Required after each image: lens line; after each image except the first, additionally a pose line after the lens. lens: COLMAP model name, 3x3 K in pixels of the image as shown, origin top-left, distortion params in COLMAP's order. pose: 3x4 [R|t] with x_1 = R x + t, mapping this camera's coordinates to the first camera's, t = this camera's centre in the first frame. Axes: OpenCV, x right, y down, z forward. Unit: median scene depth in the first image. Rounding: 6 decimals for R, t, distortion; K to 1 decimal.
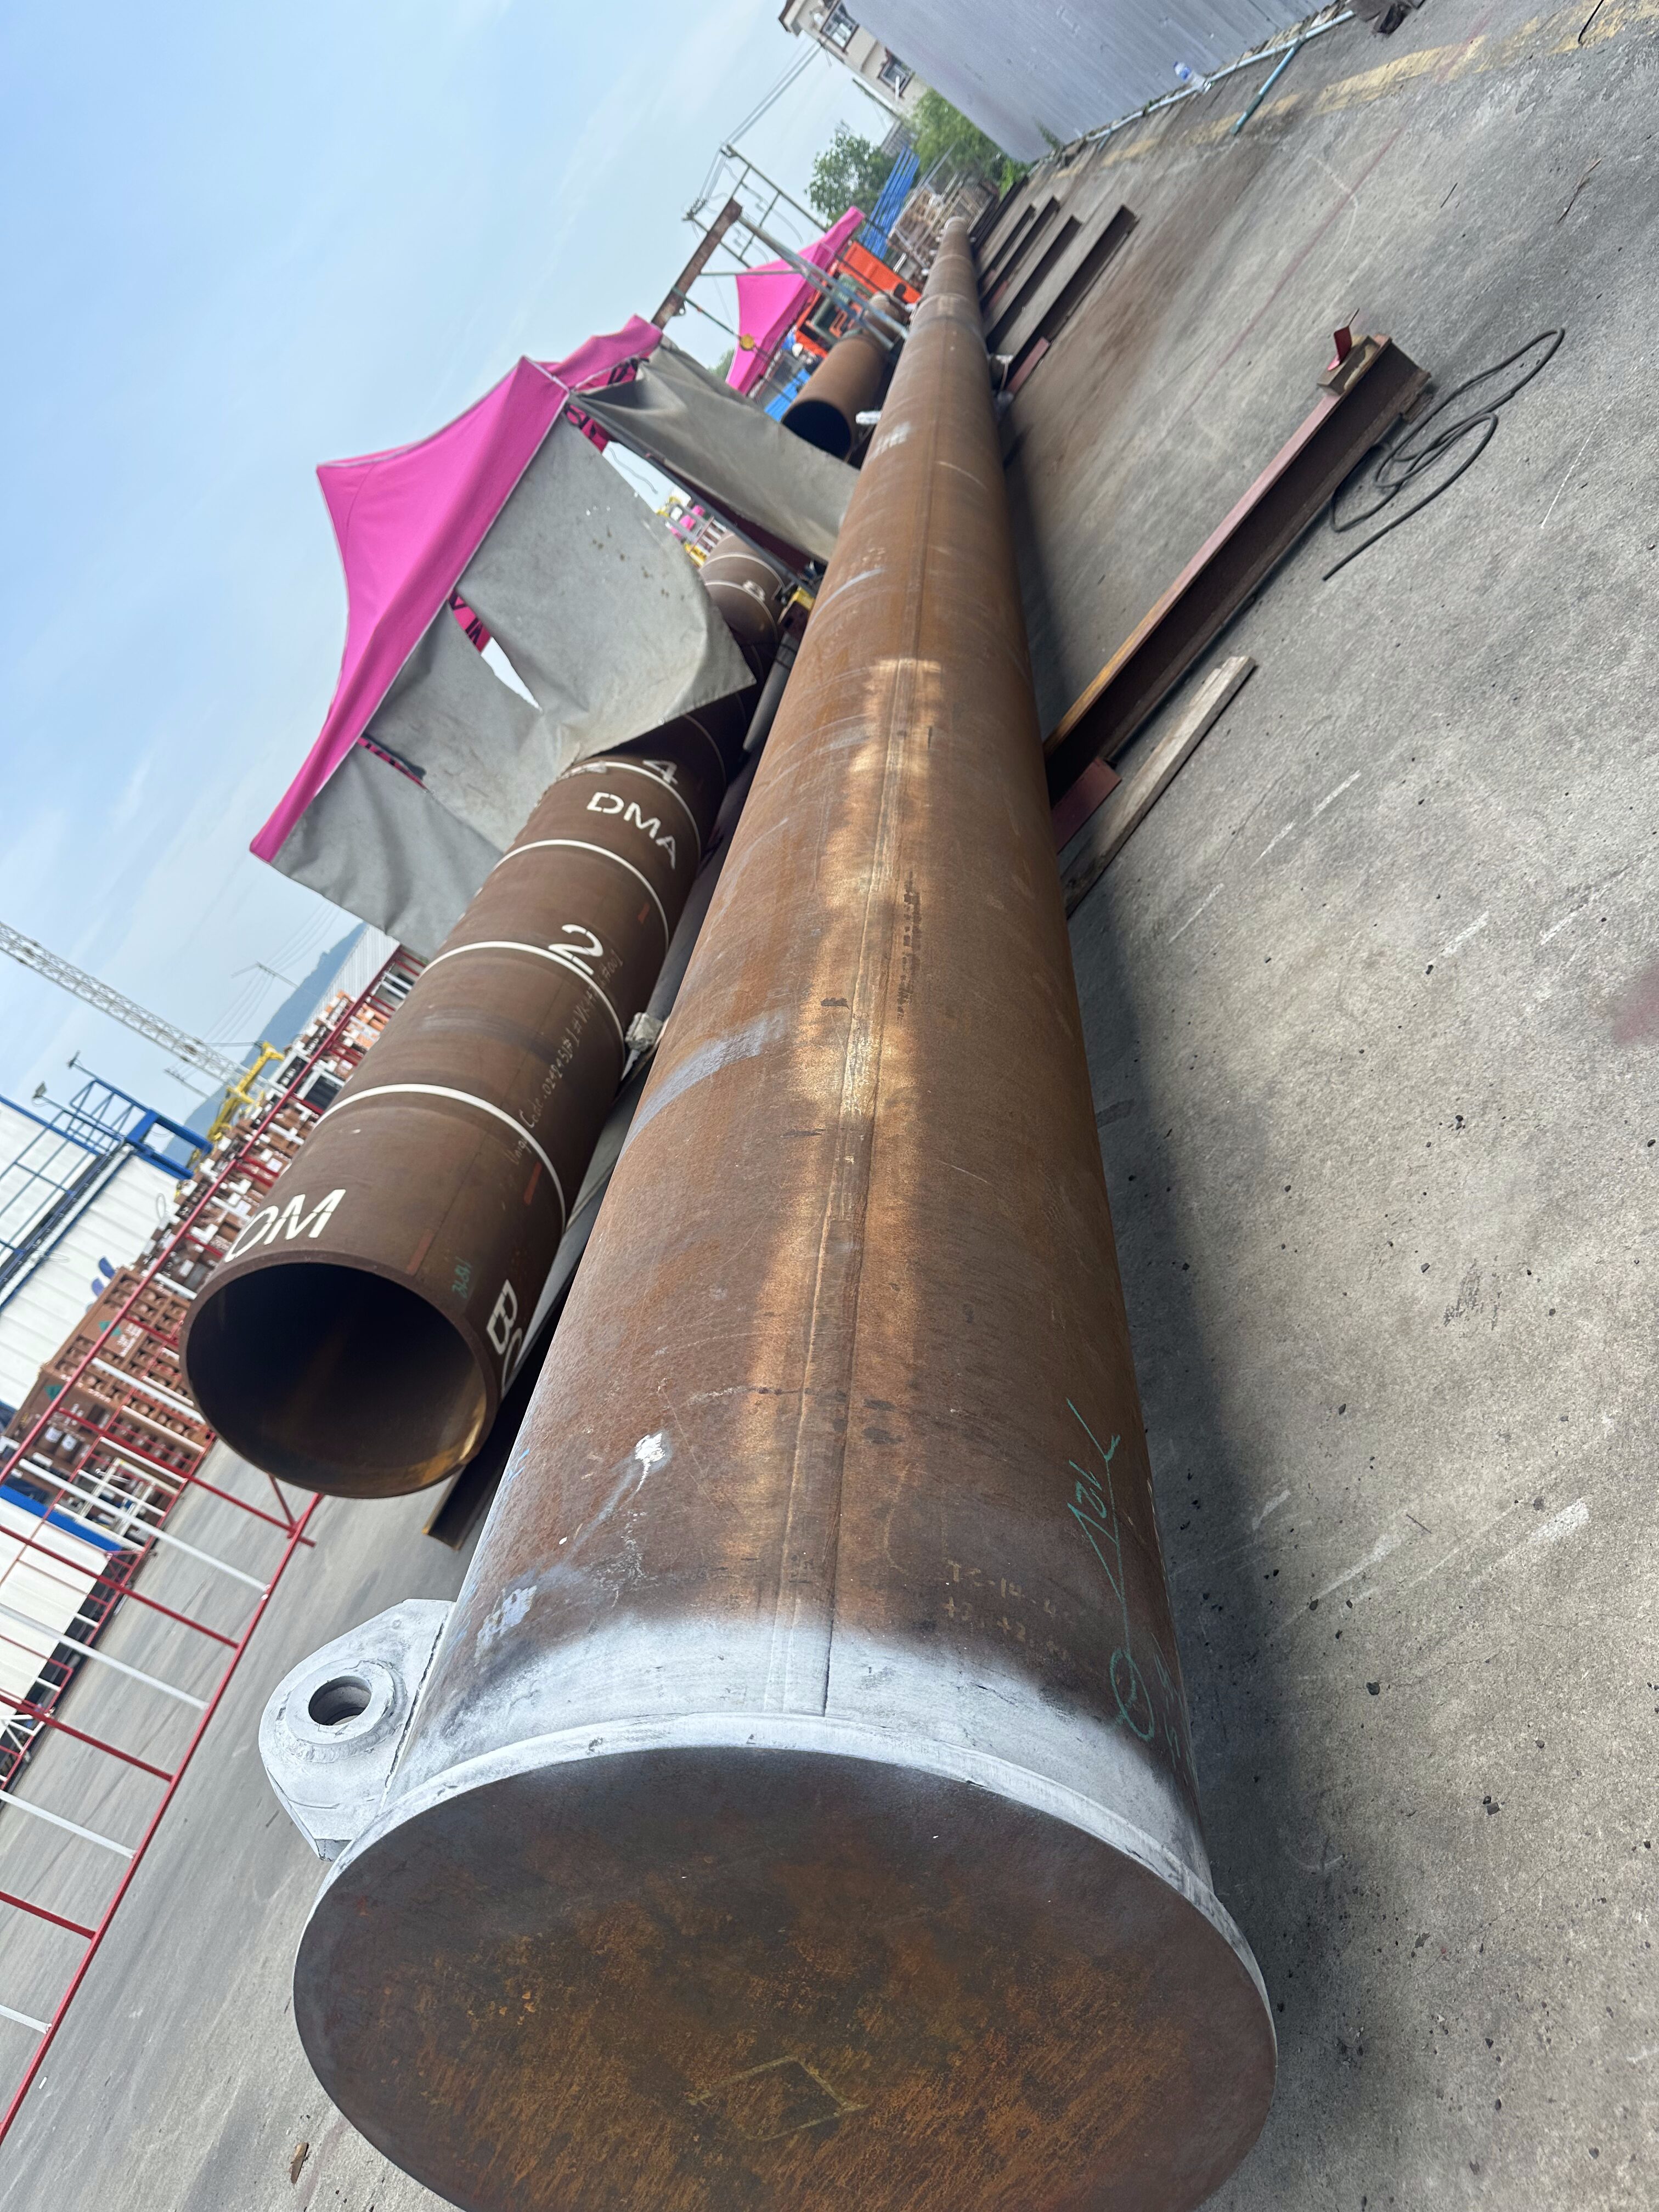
lens RADIAL K [[1570.8, 0, 882.9], [0, 1570.8, 1106.1], [0, 0, 1]] dist [0.084269, -0.100507]
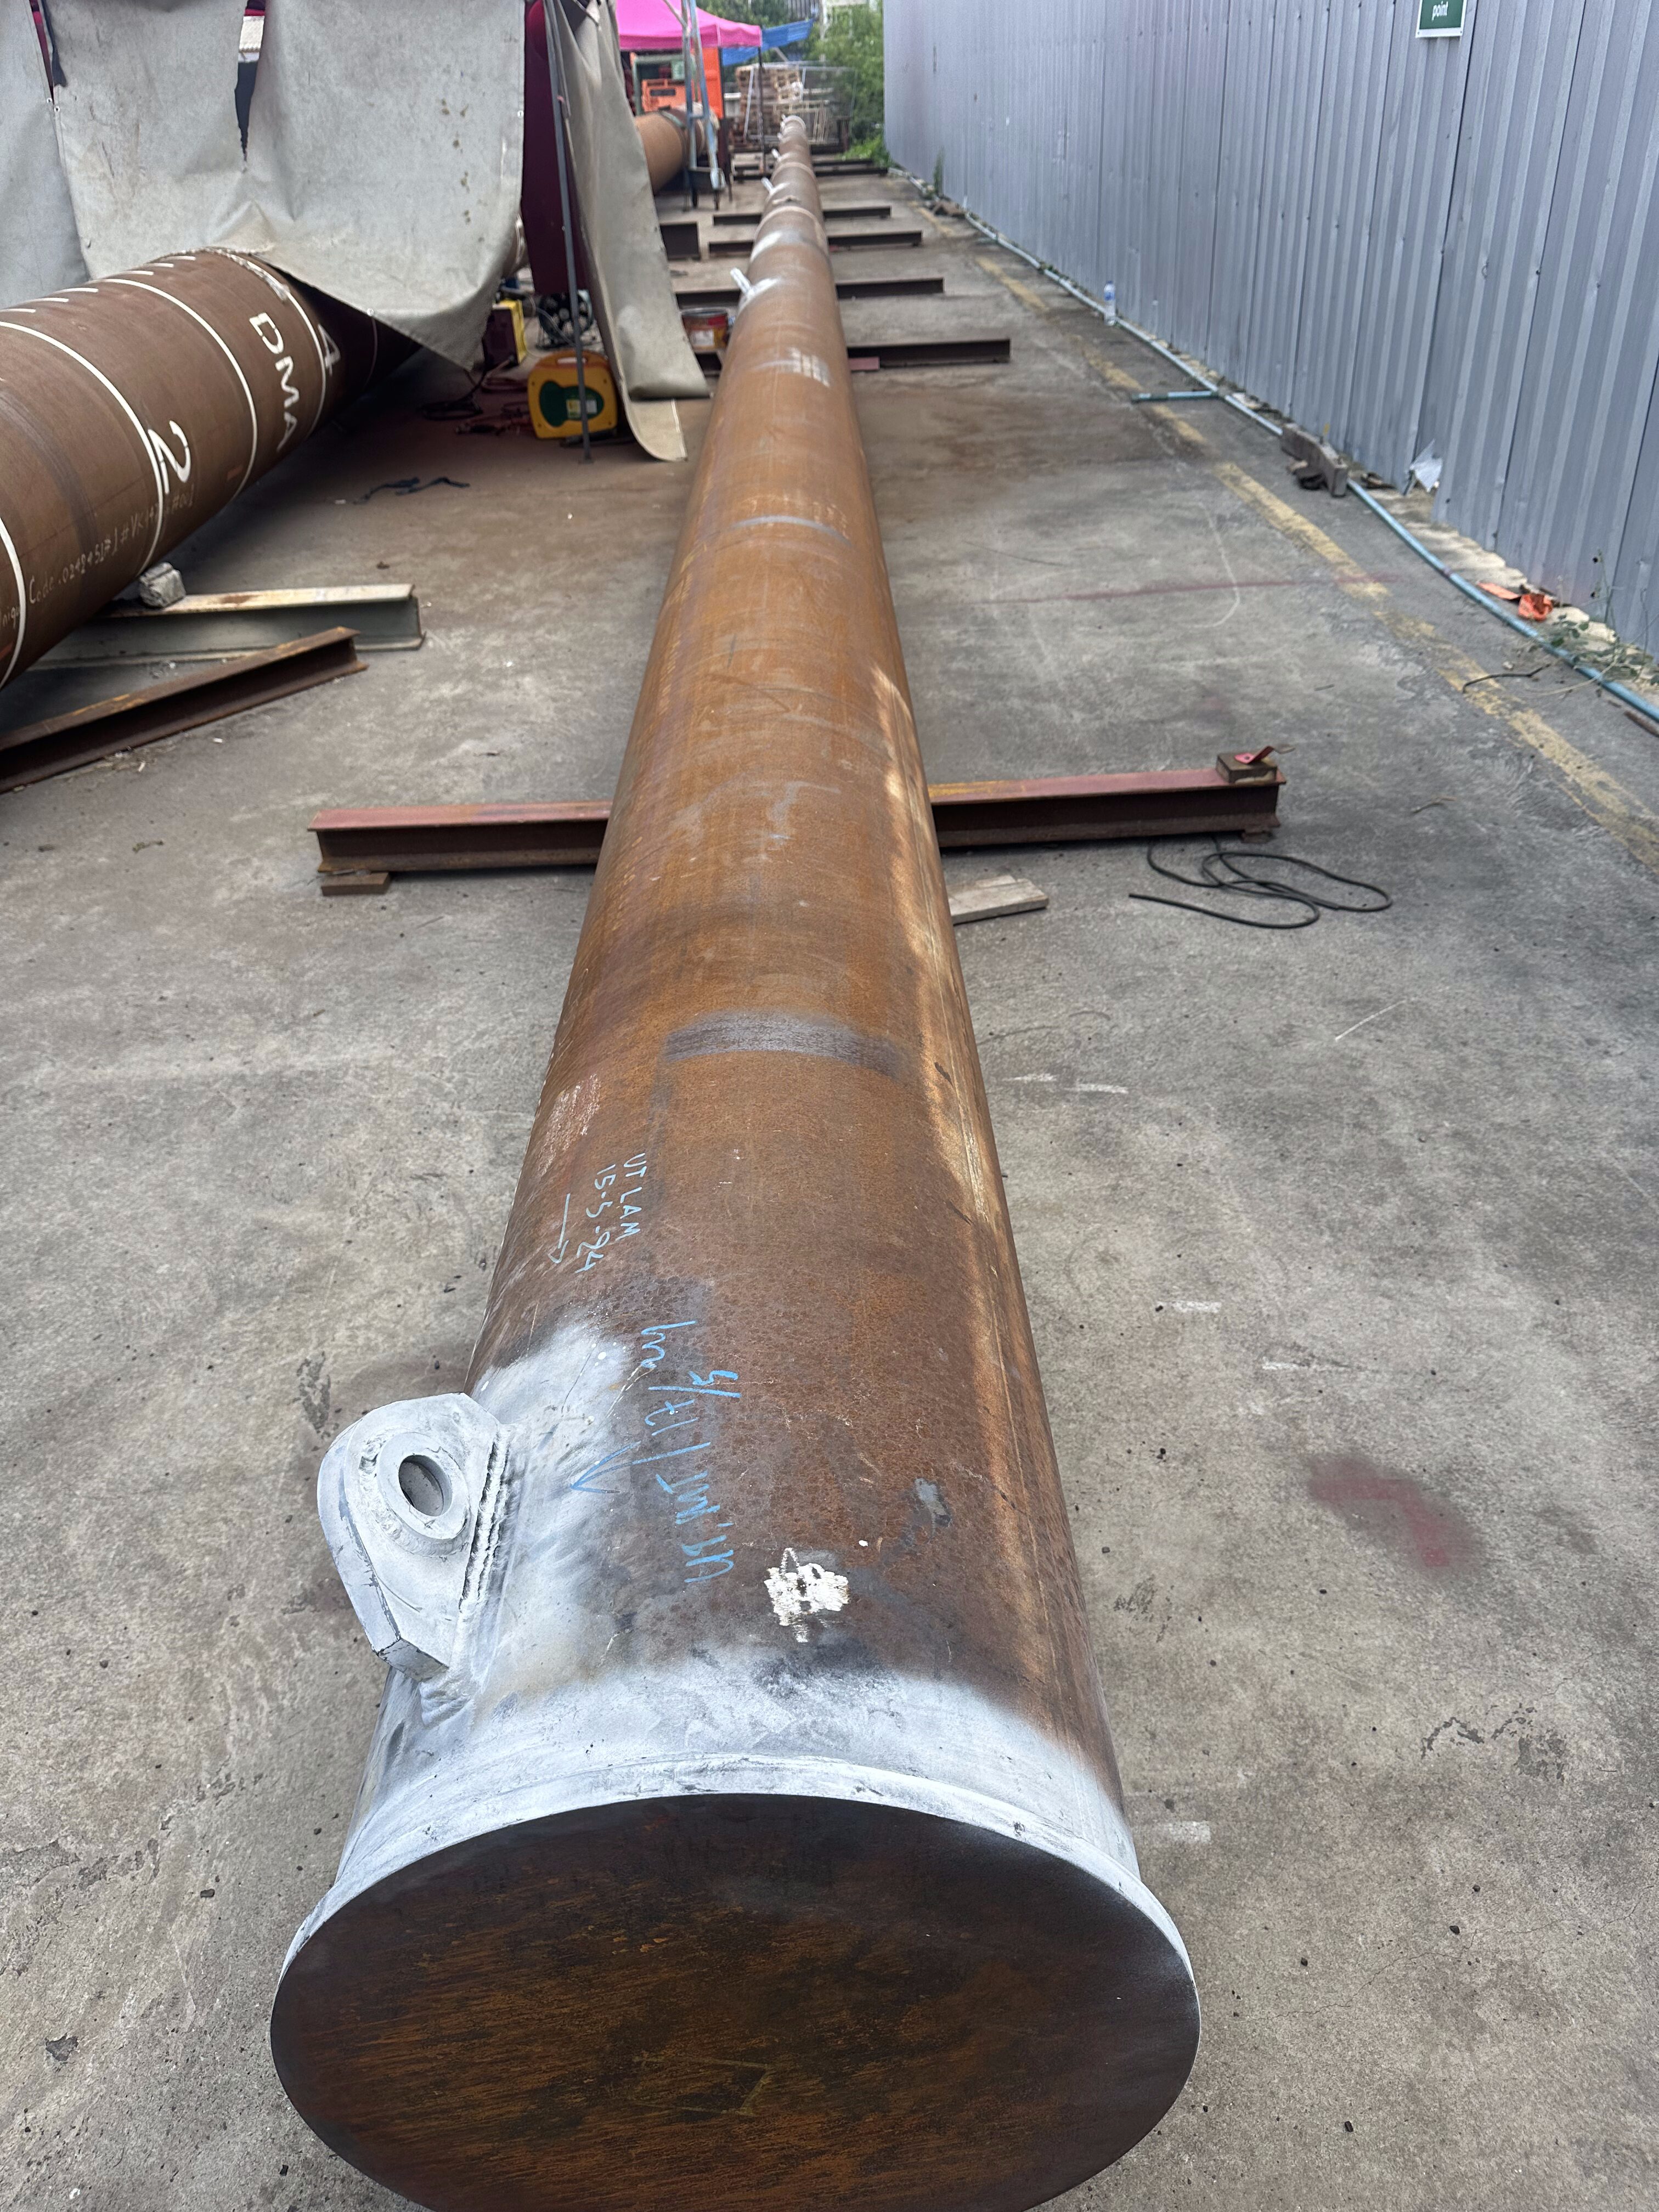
lens RADIAL K [[1538.7, 0, 825.0], [0, 1538.7, 1160.0], [0, 0, 1]] dist [0.100836, -0.133003]
pose [[0.619028, 0.602080, 0.504286, -0.207863], [-0.647757, 0.754485, -0.105655, 0.051339], [-0.444089, -0.261252, 0.857049, 0.056227]]
